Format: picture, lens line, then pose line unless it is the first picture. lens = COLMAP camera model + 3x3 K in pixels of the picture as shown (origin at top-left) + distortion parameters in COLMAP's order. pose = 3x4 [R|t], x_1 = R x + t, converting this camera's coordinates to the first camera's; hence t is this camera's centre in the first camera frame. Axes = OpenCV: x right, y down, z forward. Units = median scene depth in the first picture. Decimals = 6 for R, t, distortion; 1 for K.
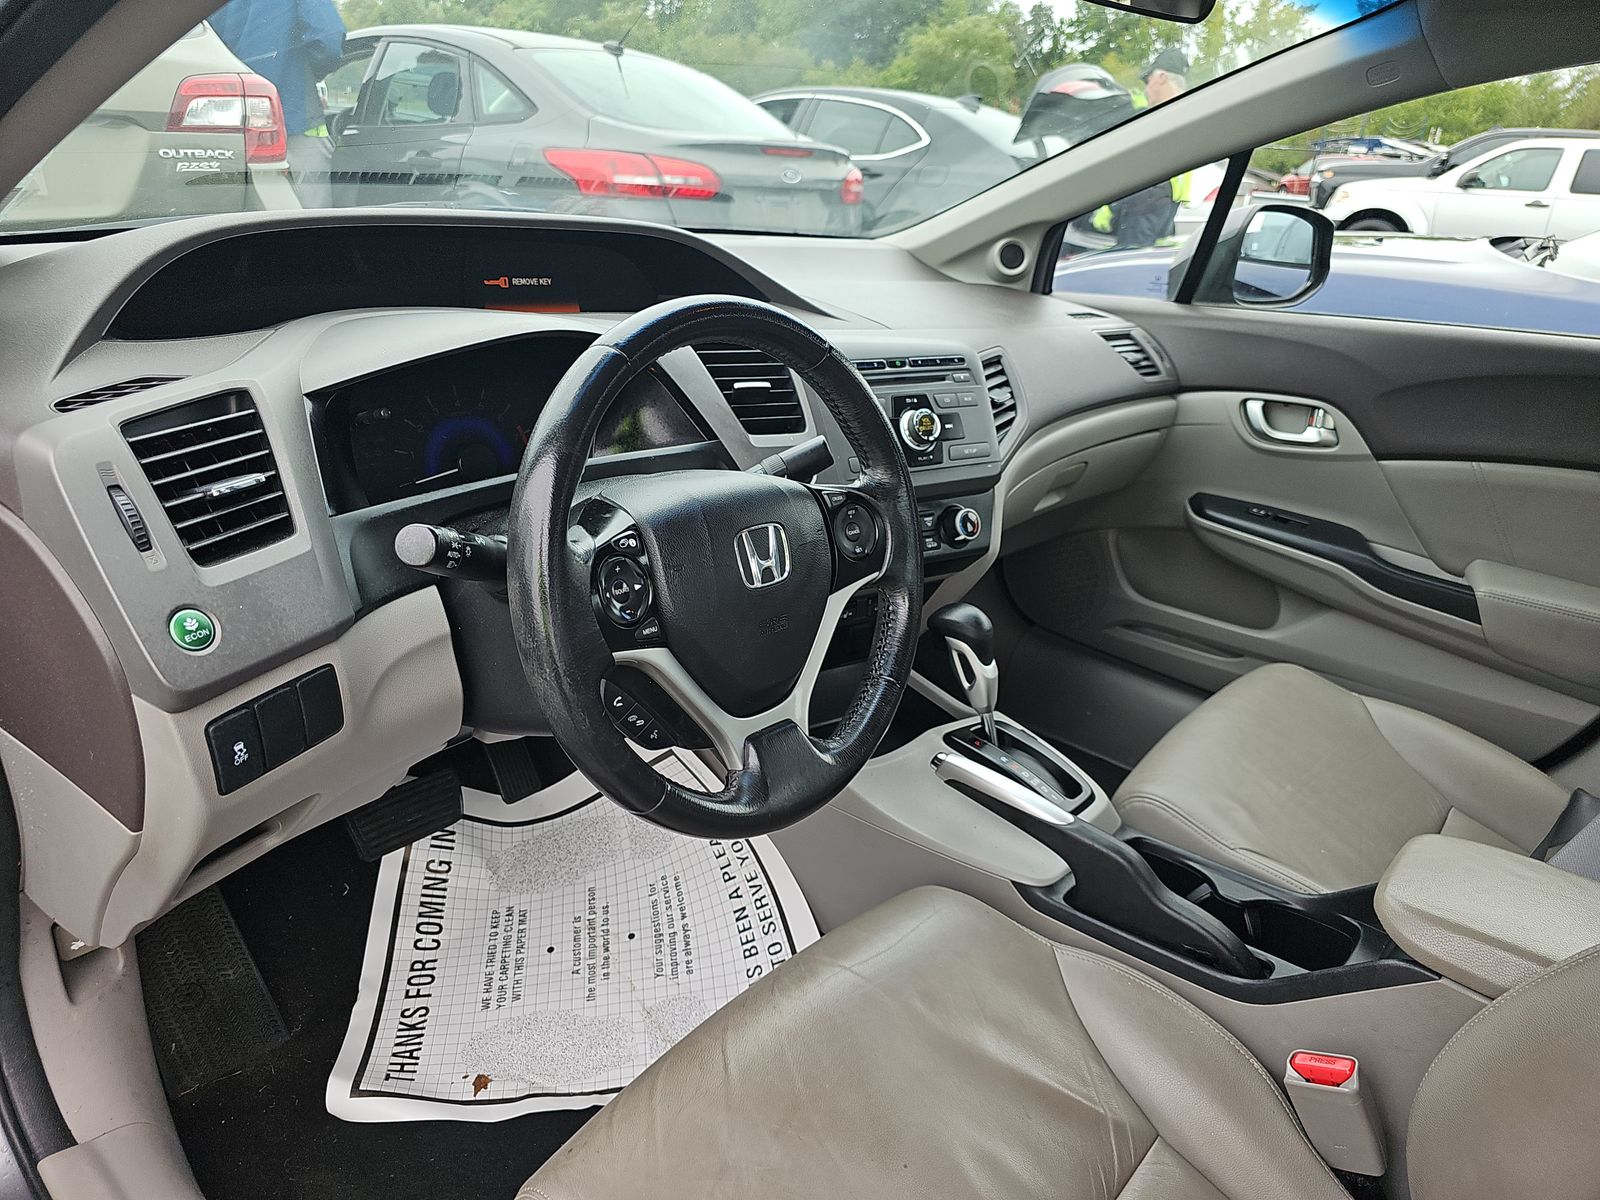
lens RADIAL K [[1088.0, 0, 800.0], [0, 1088.0, 600.0], [0, 0, 1]] dist [0.008160, 0.000855]
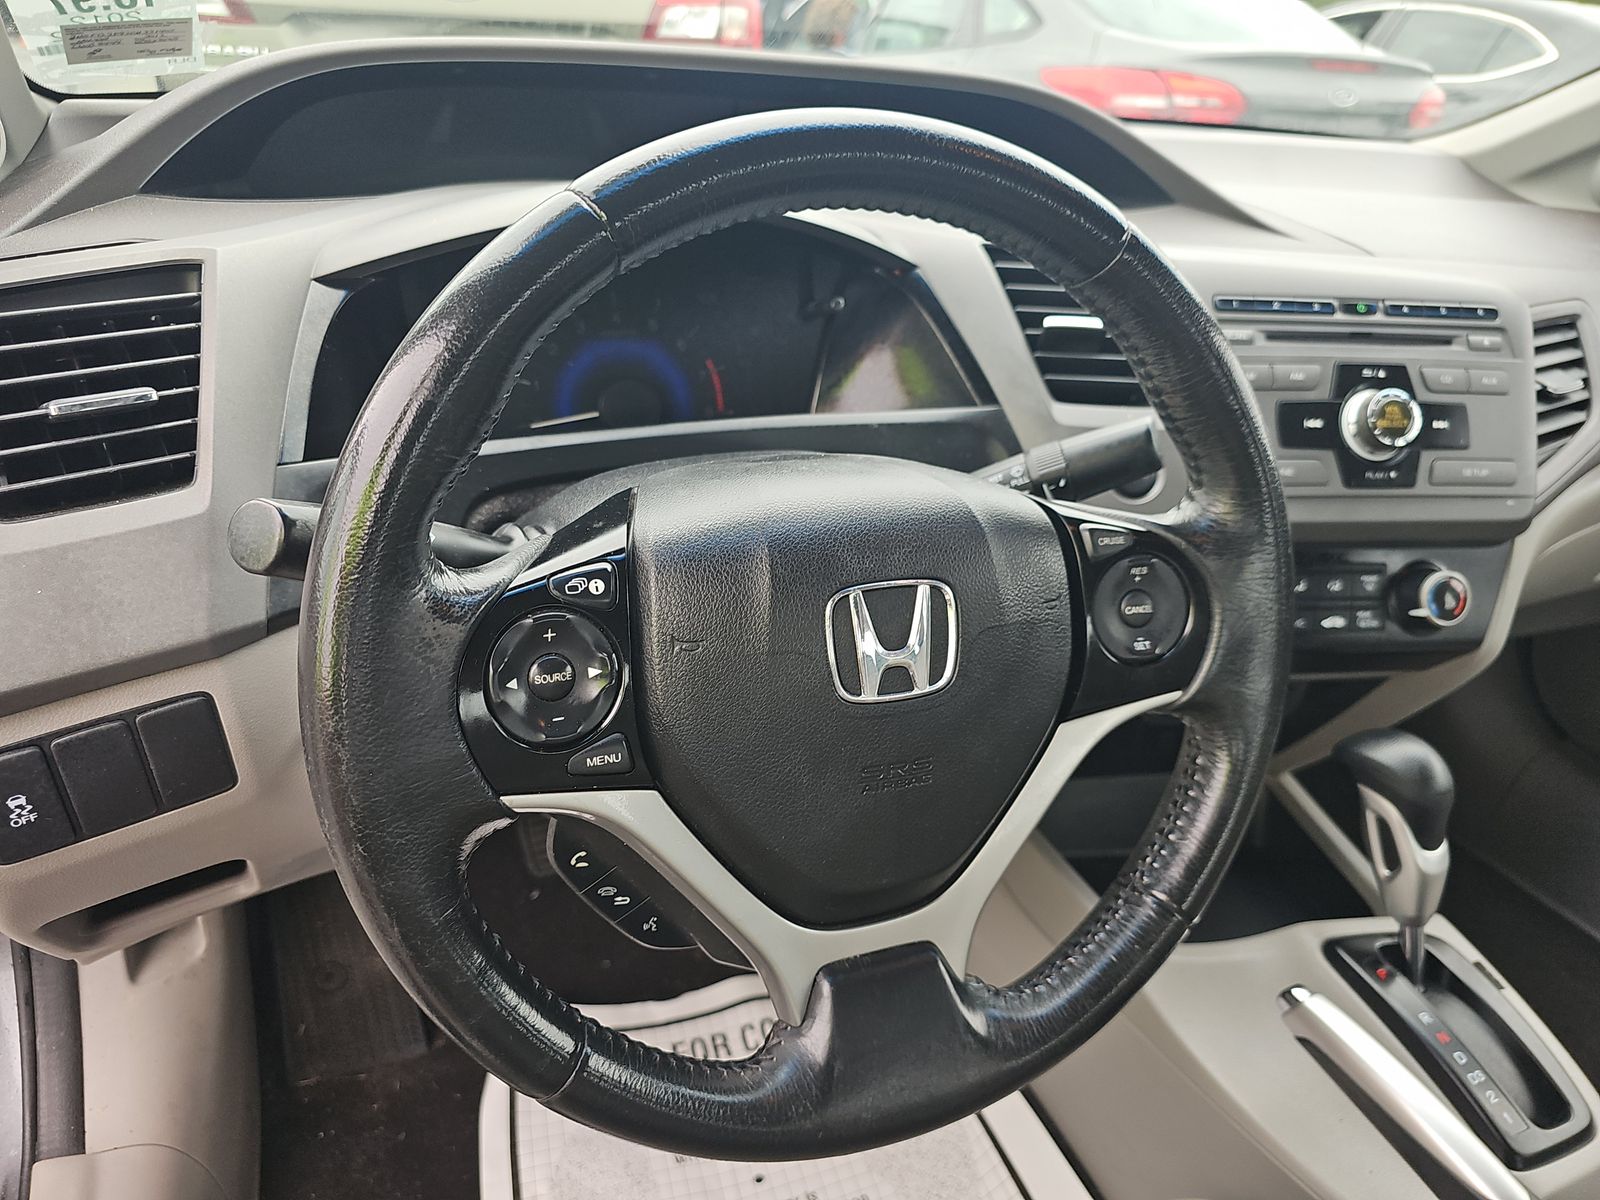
lens RADIAL K [[1088.4, 0, 801.8], [0, 1088.4, 620.5], [0, 0, 1]] dist [-0.022866, -0.001279]
pose [[0.895326, 0.175993, -0.409167, 0.088353], [-0.152898, 0.984246, 0.088784, -0.058789], [0.418346, -0.016930, 0.908130, 0.350062]]
